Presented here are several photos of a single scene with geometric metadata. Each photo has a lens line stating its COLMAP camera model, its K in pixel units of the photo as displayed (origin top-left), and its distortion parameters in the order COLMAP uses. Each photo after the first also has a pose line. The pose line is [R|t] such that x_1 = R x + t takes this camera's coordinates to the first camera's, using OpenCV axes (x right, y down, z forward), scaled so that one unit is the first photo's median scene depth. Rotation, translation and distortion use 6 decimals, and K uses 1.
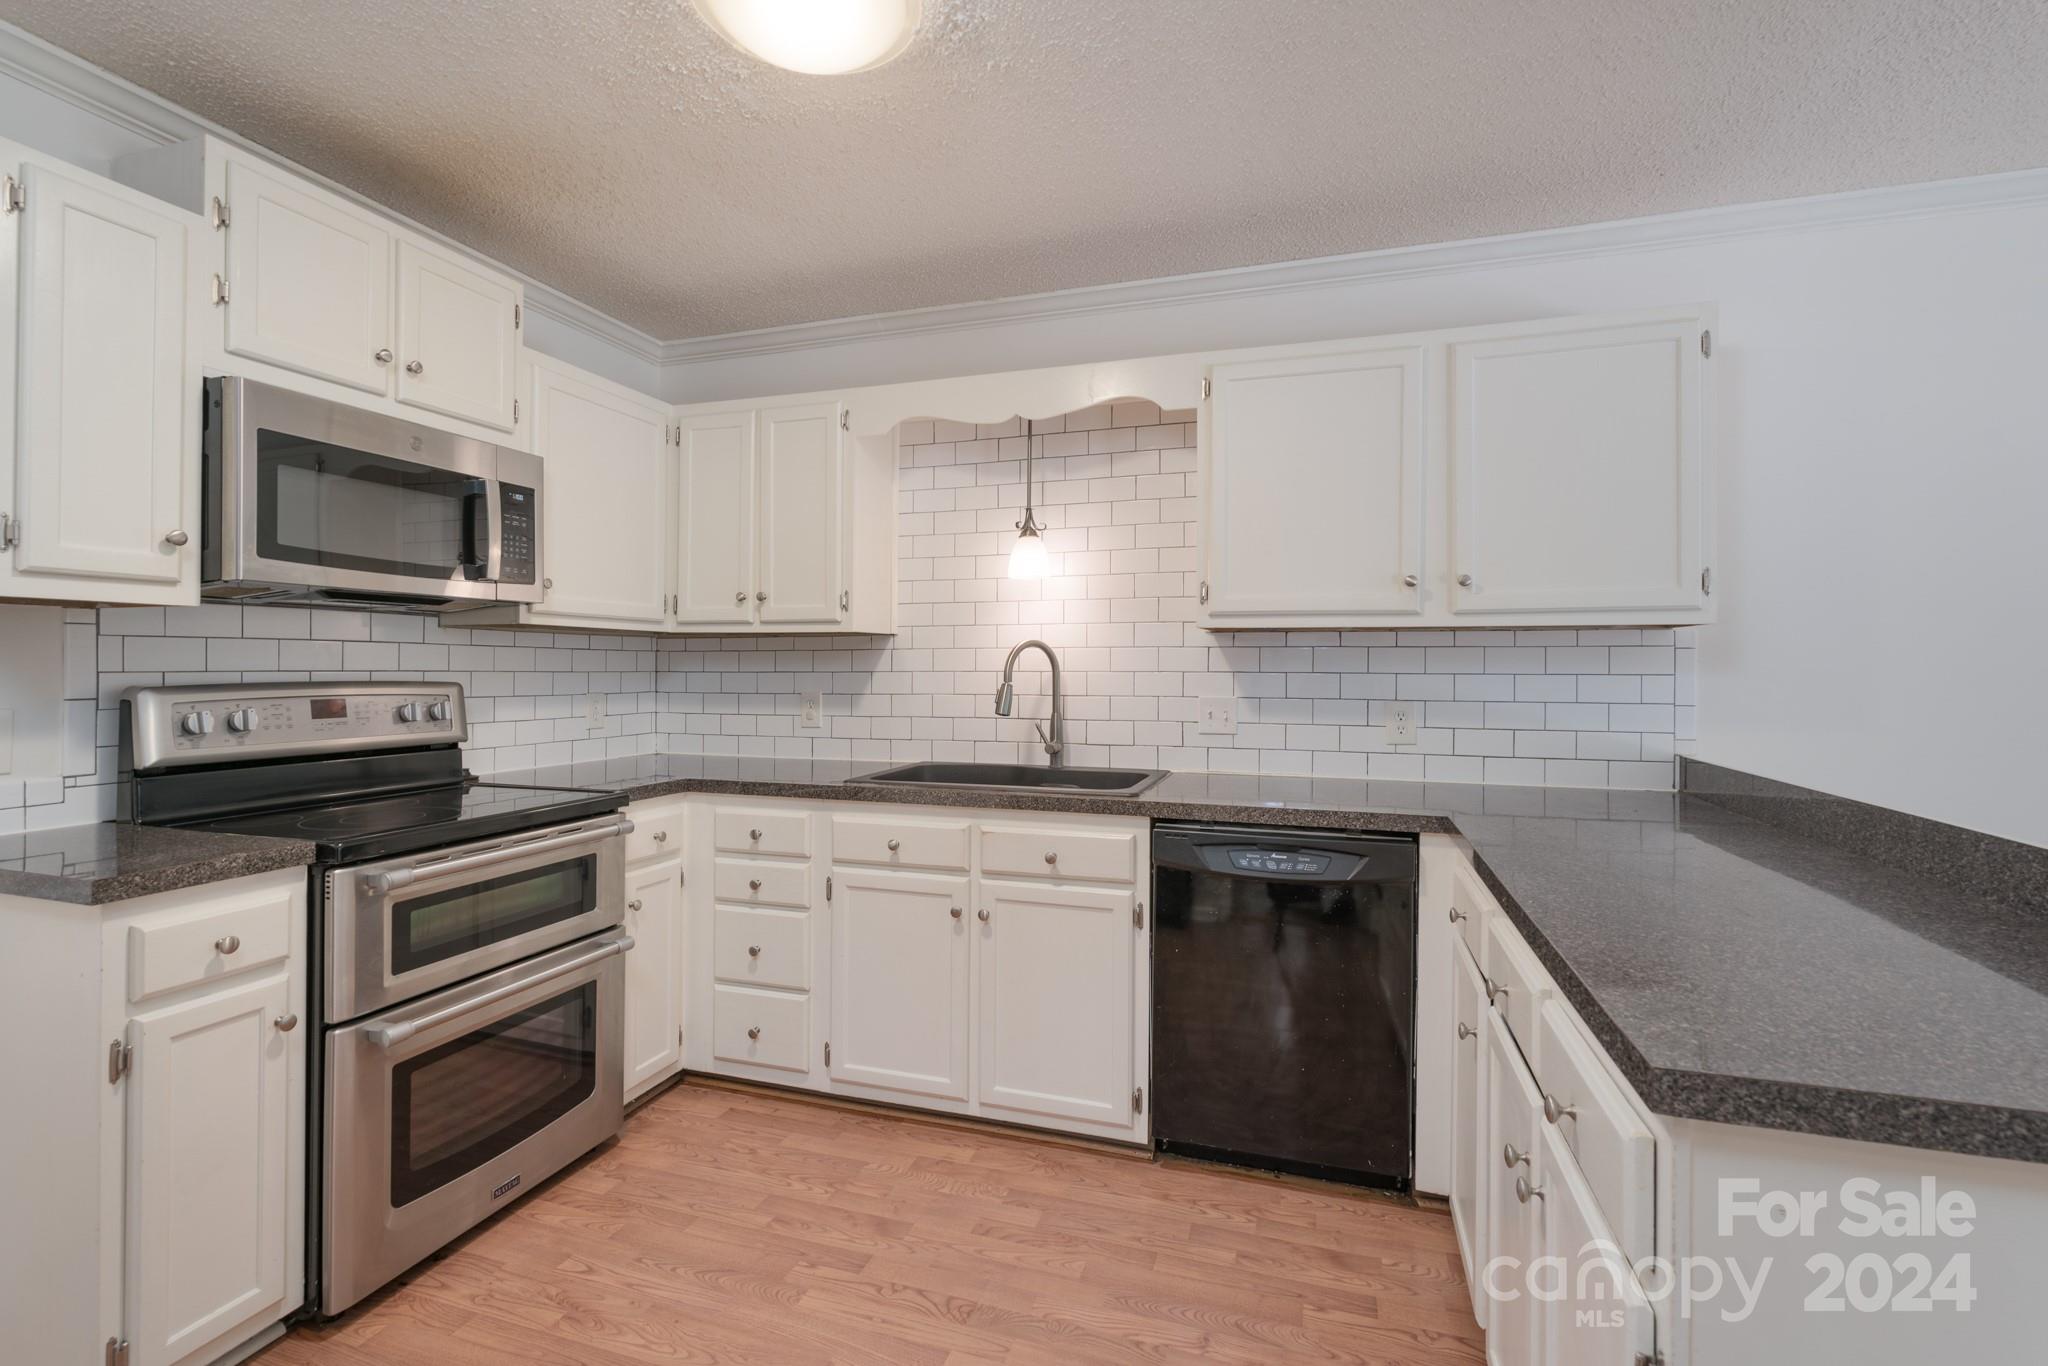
lens RADIAL K [[929.1, 0, 1024.5], [0, 929.1, 668.0], [0, 0, 1]] dist [-0.000537, 0.000484]
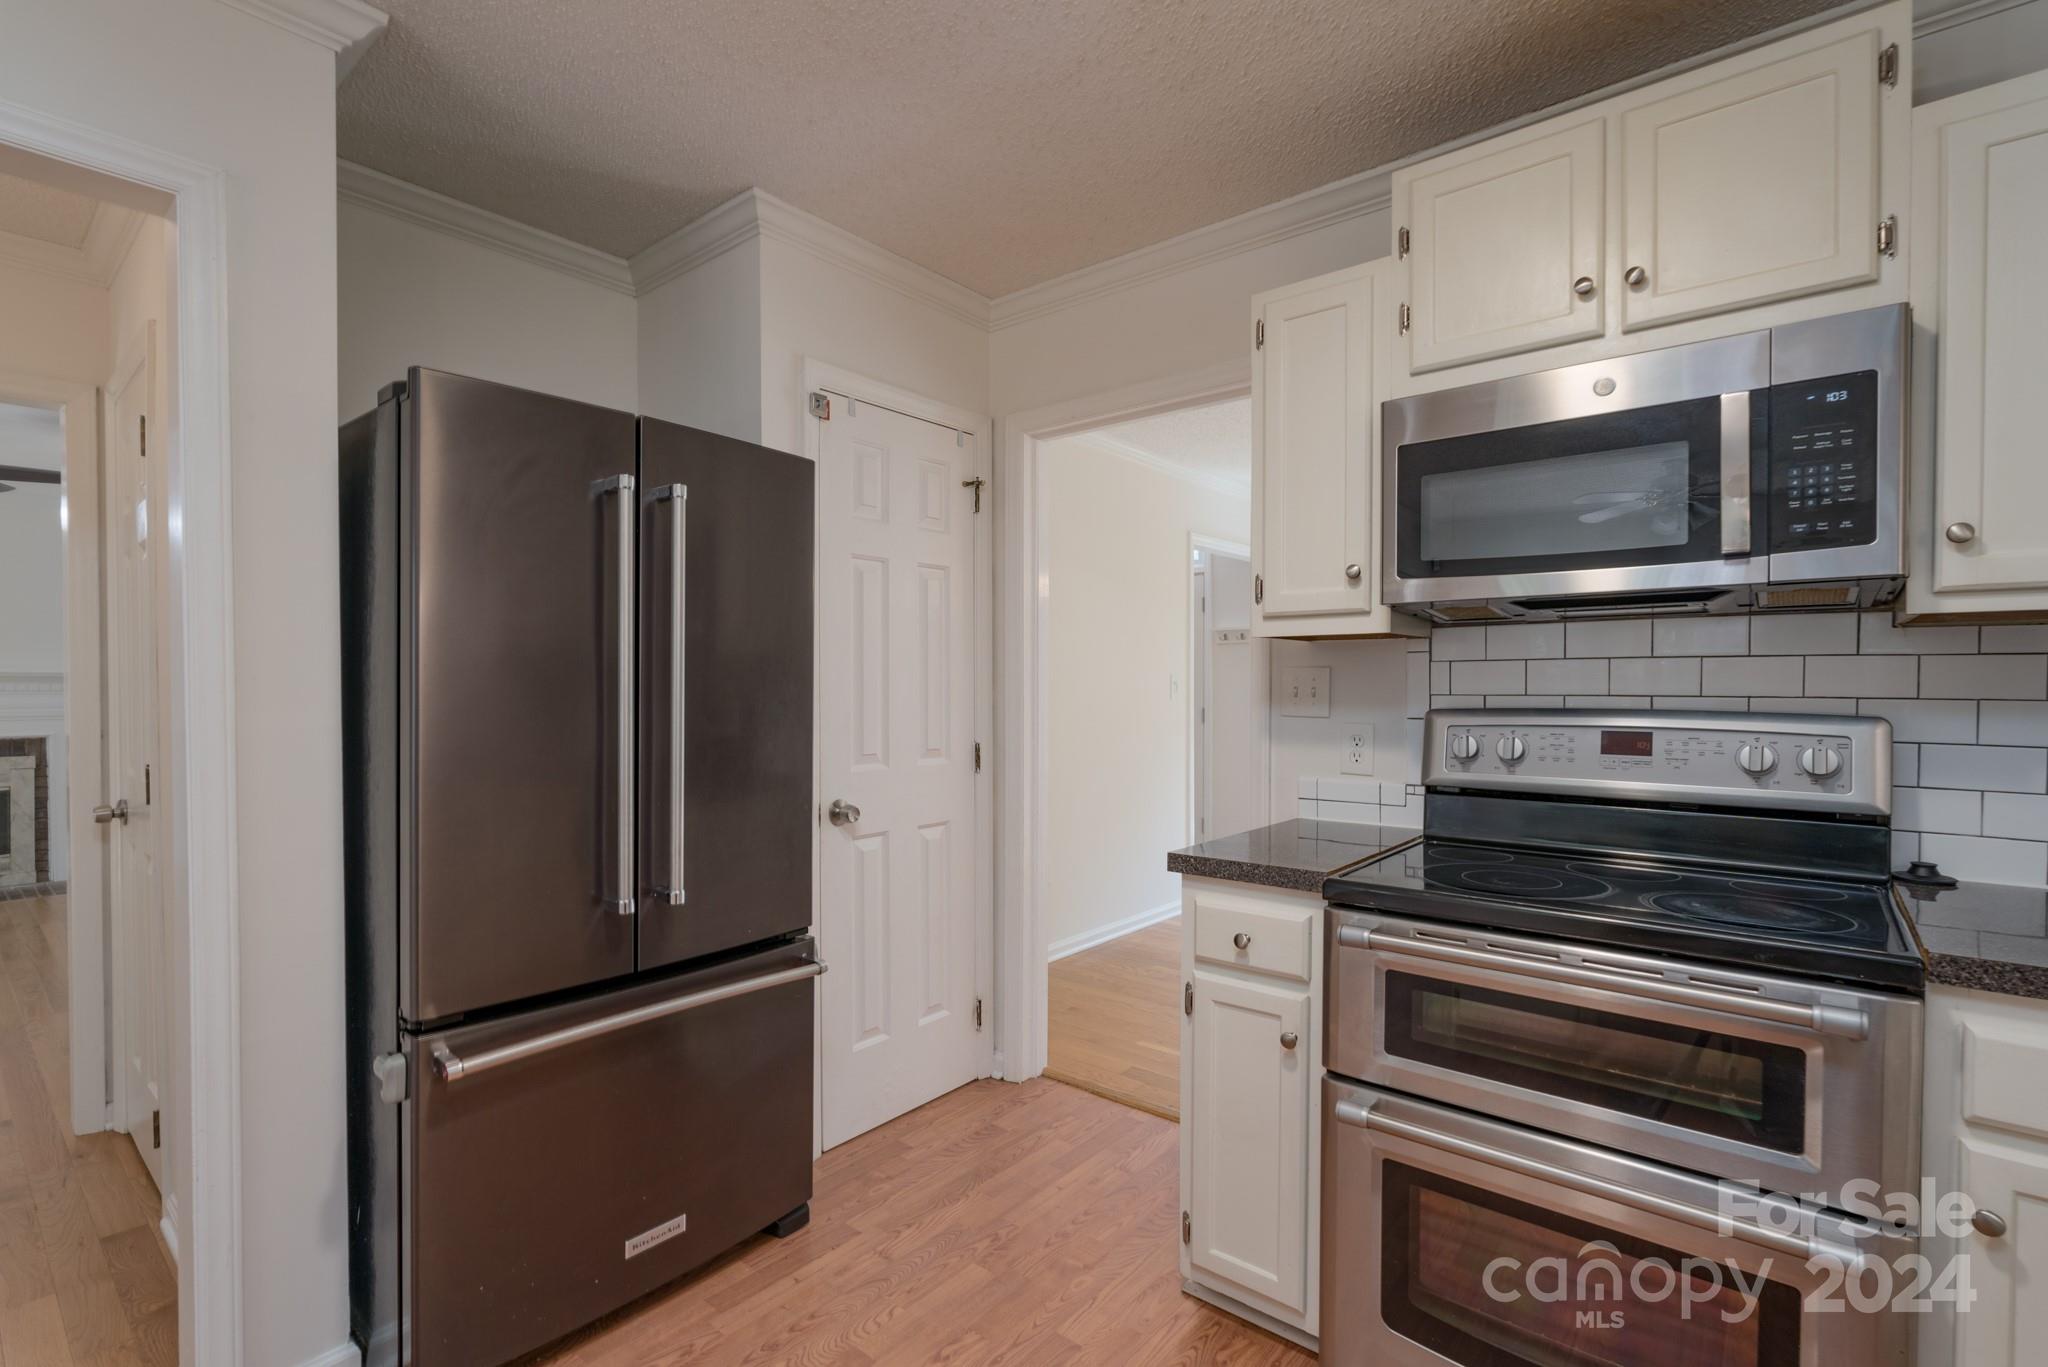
lens RADIAL K [[938.0, 0, 1011.1], [0, 938.0, 700.2], [0, 0, 1]] dist [-0.004611, 0.000206]
pose [[-0.373374, 0.013842, -0.927578, 0.192049], [0.000239, 0.999890, 0.014824, -0.005017], [0.927681, 0.005314, -0.373336, 0.777134]]
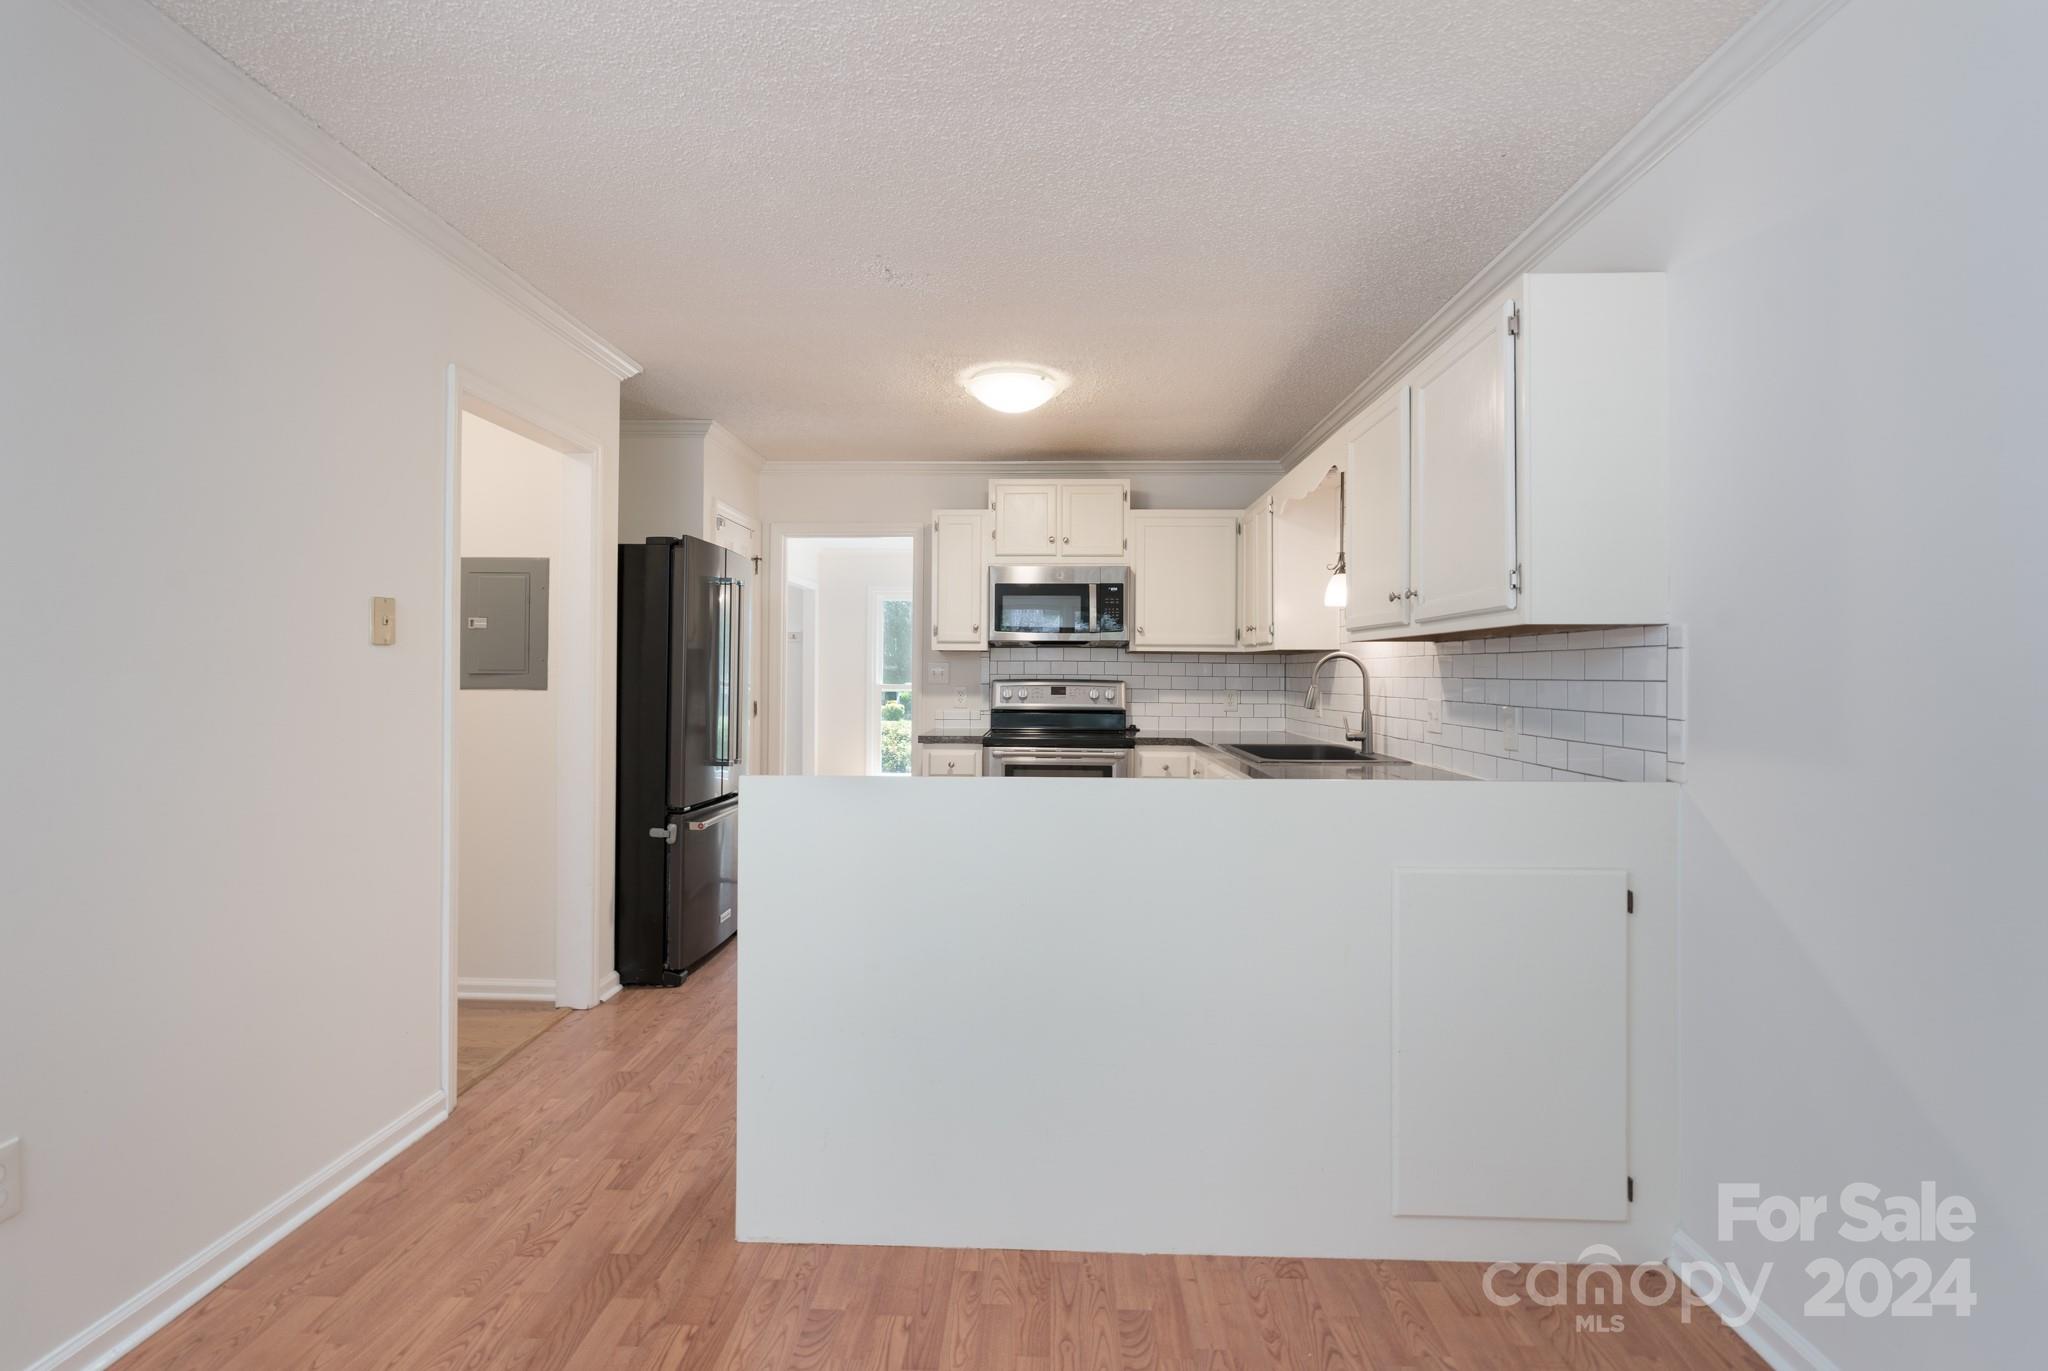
lens RADIAL K [[929.1, 0, 1024.5], [0, 929.1, 670.5], [0, 0, 1]] dist [-0.000537, 0.000484]
pose [[0.277716, -0.002882, -0.960659, 1.402003], [-0.006012, 0.999971, -0.004738, 0.004223], [0.960644, 0.007091, 0.277691, 0.262747]]
